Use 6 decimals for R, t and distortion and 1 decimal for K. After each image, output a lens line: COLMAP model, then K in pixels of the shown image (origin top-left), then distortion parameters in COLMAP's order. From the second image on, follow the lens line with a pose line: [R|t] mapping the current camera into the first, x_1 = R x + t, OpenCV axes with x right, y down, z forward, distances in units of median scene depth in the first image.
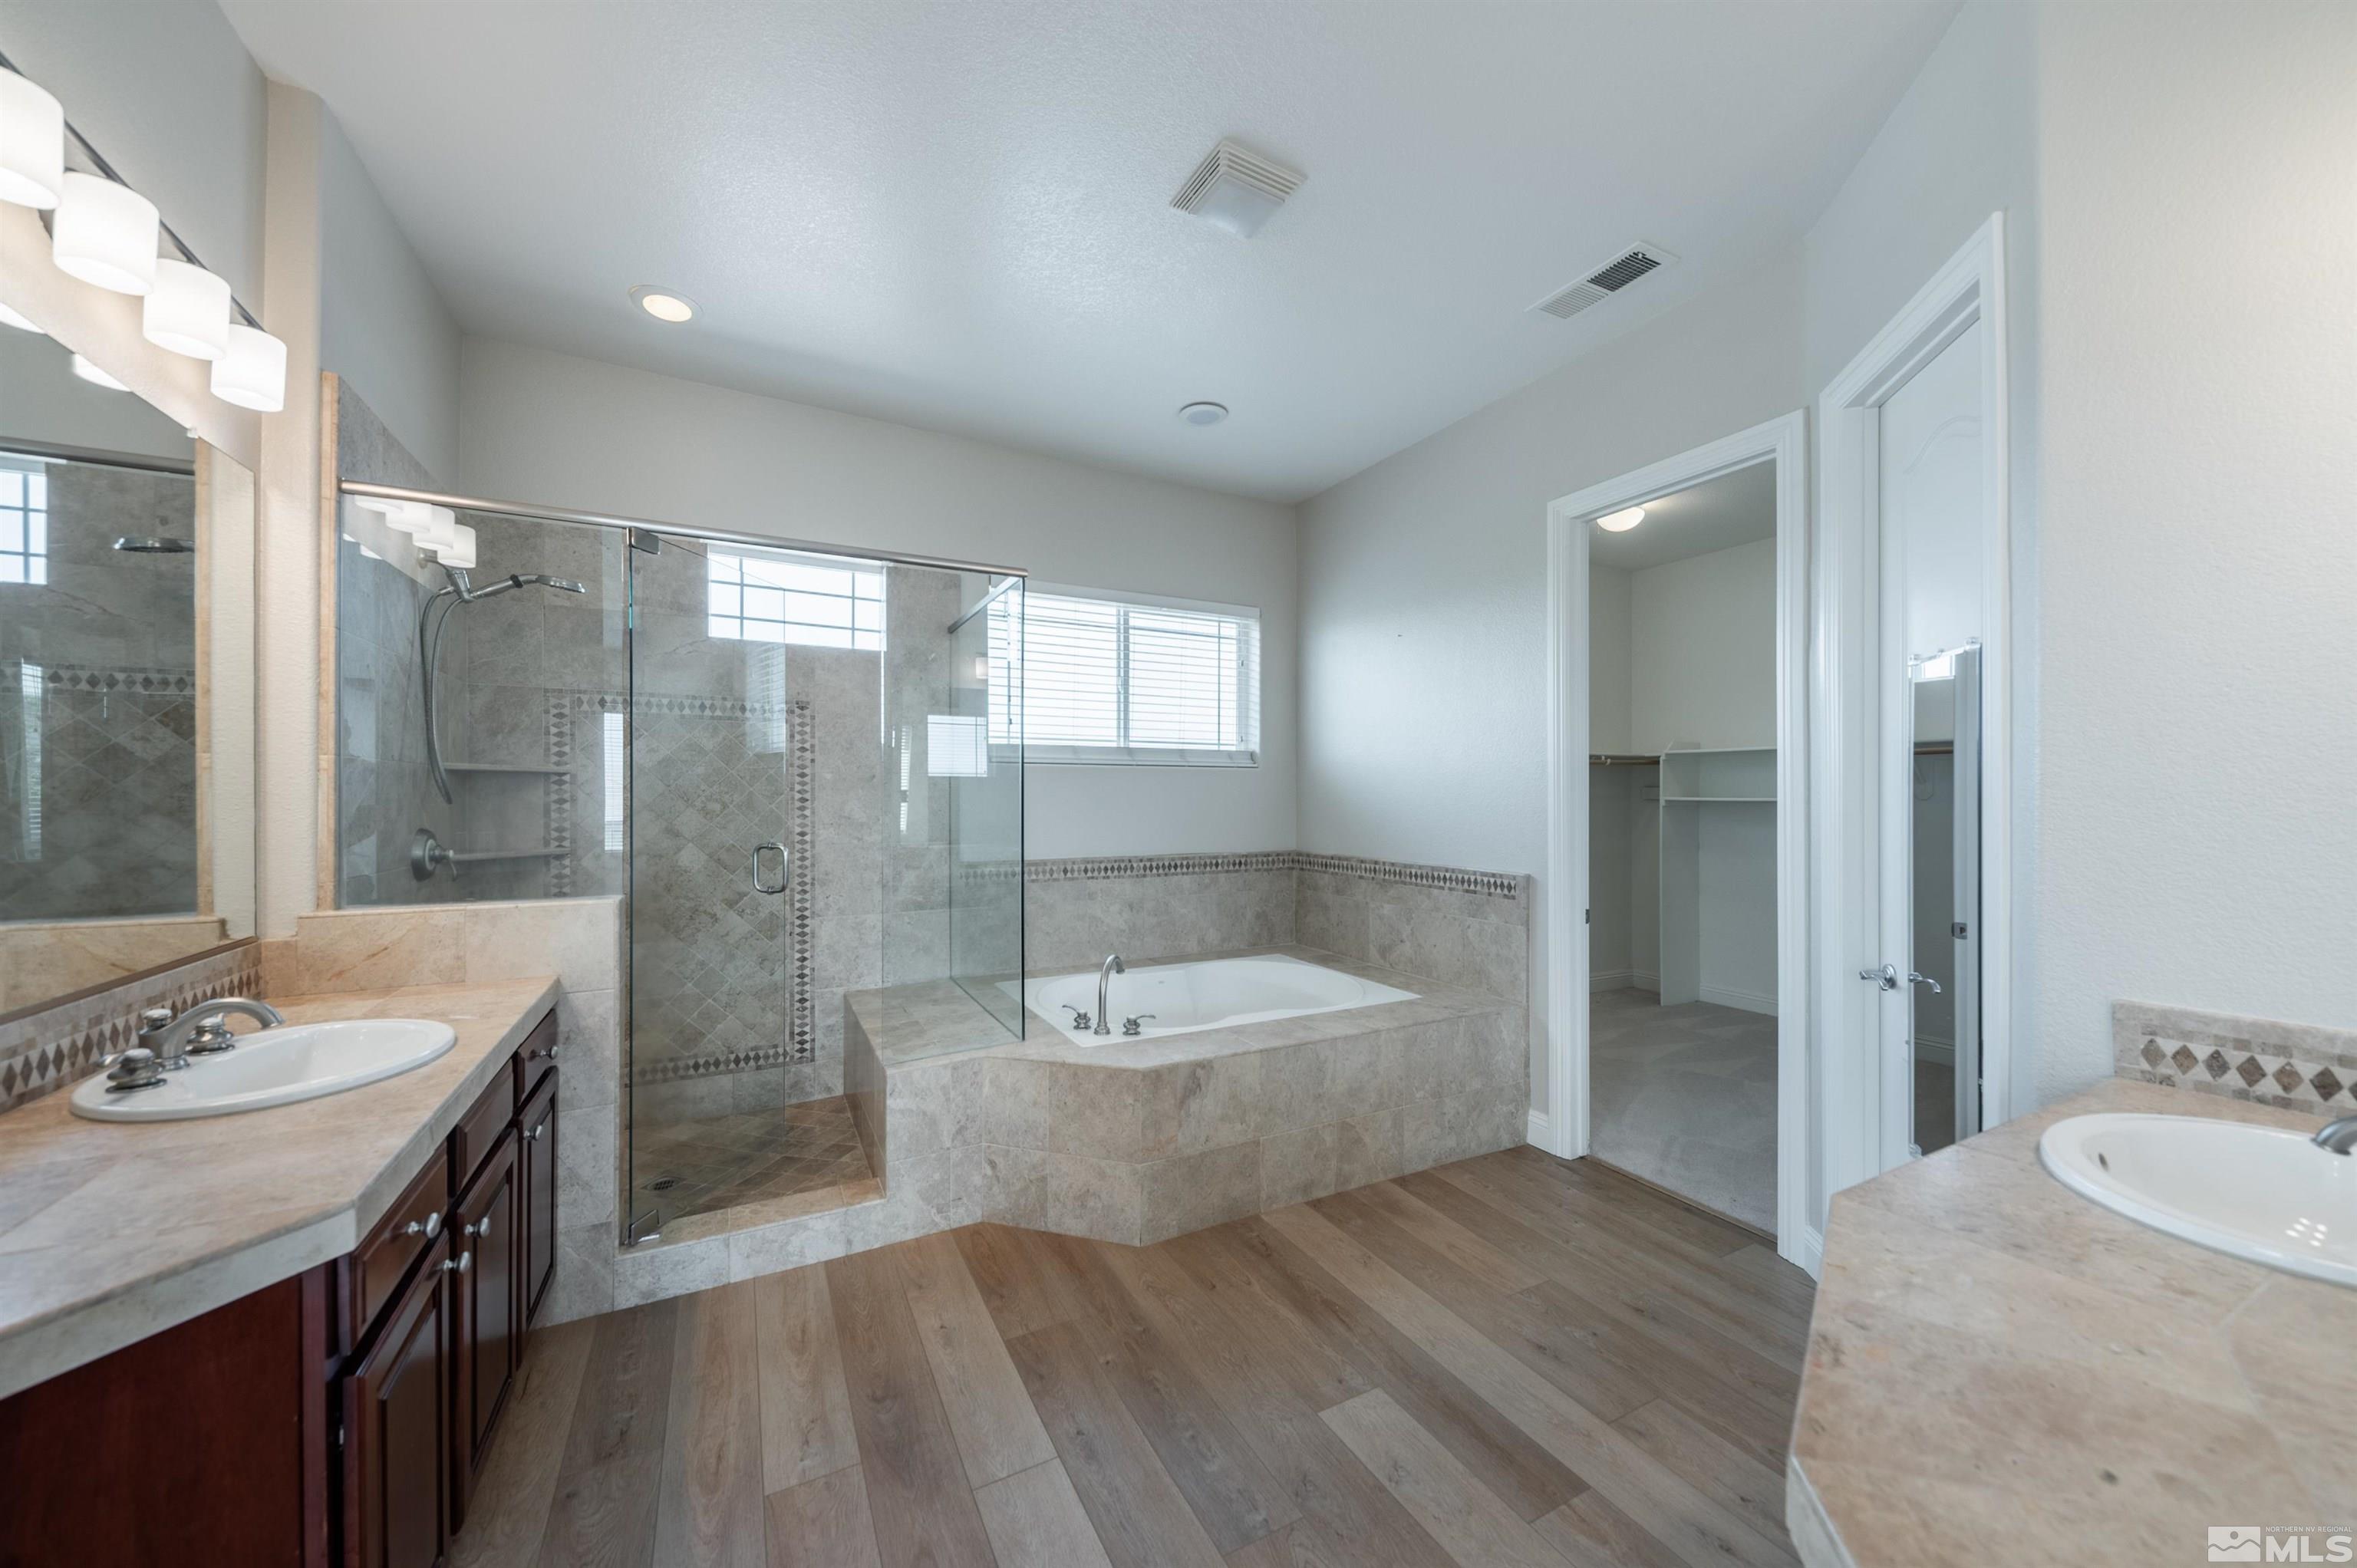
lens RADIAL K [[818.3, 0, 1179.3], [0, 818.3, 794.2], [0, 0, 1]] dist [0.010405, -0.006374]
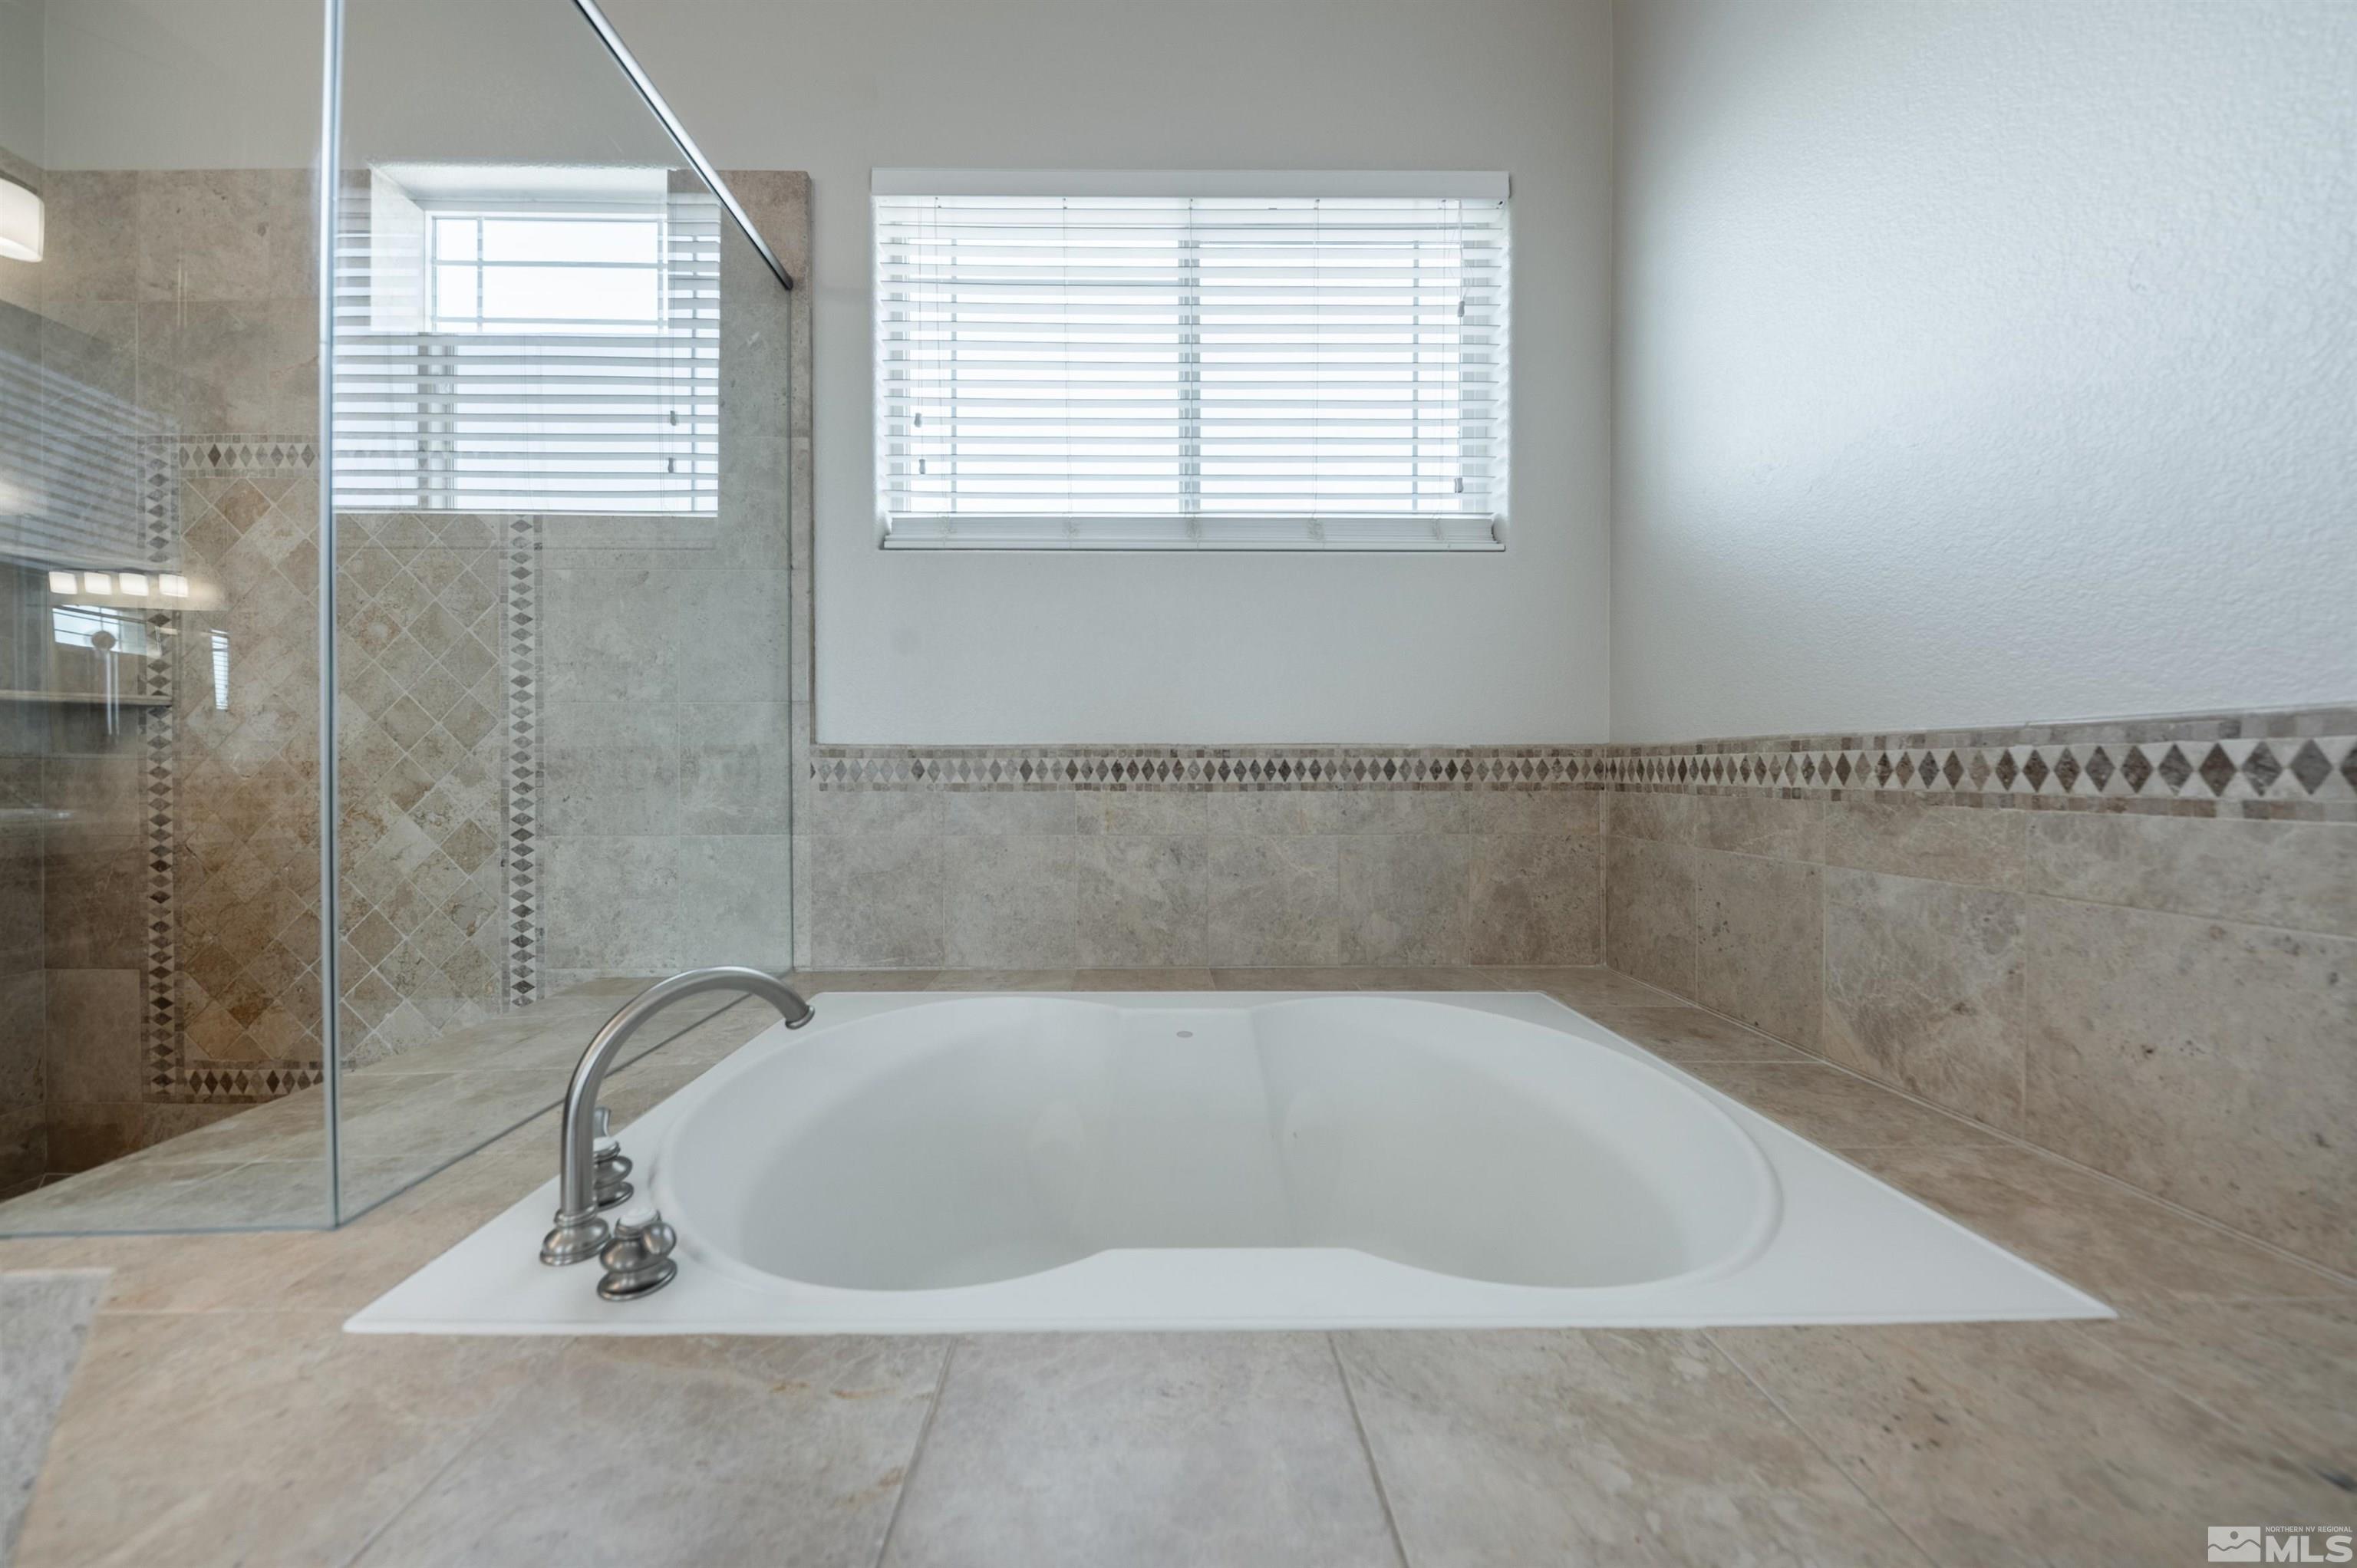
lens RADIAL K [[844.3, 0, 1156.3], [0, 844.3, 769.3], [0, 0, 1]] dist [0.012311, -0.007480]
pose [[0.896171, -0.000535, -0.443708, 0.162241], [0.001635, 0.999996, 0.002098, 0.102046], [0.443706, -0.002605, 0.896169, 0.652375]]
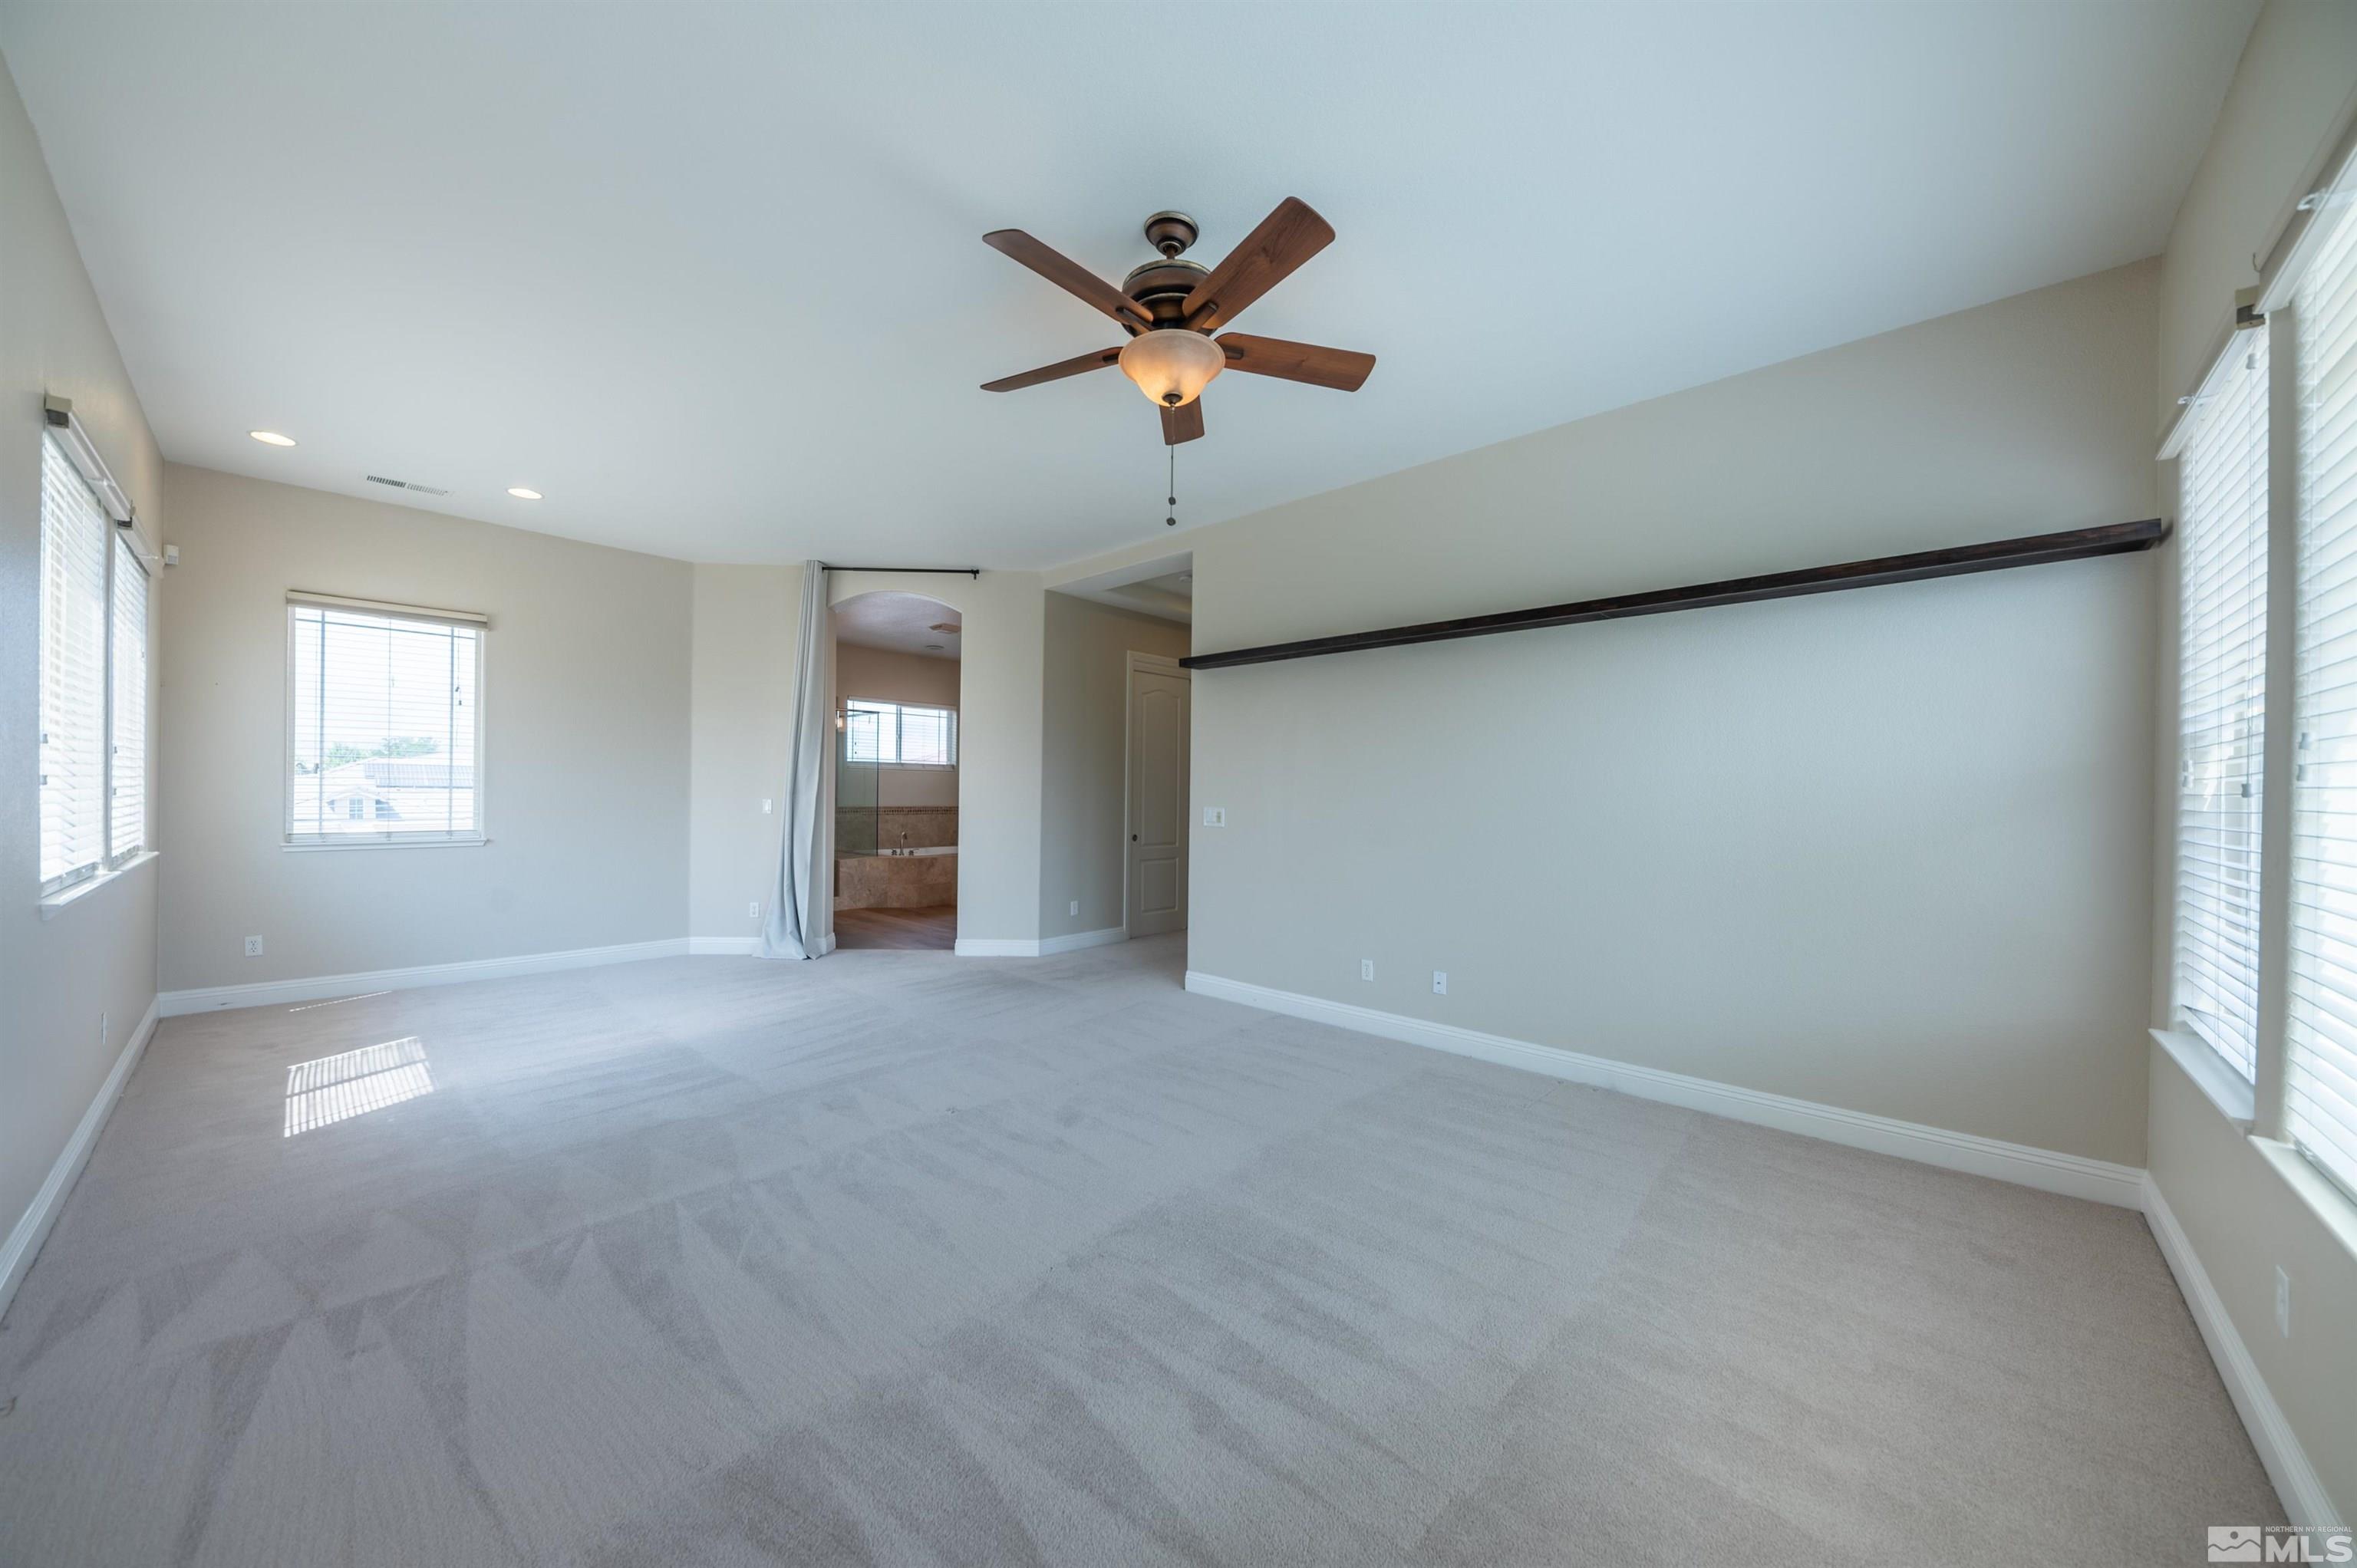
lens RADIAL K [[818.3, 0, 1179.3], [0, 818.3, 794.2], [0, 0, 1]] dist [0.010405, -0.006374]
pose [[0.941366, 0.009523, 0.337251, -0.123539], [-0.012789, 0.999890, 0.007465, 0.010581], [-0.337143, -0.011340, 0.941385, -1.911025]]
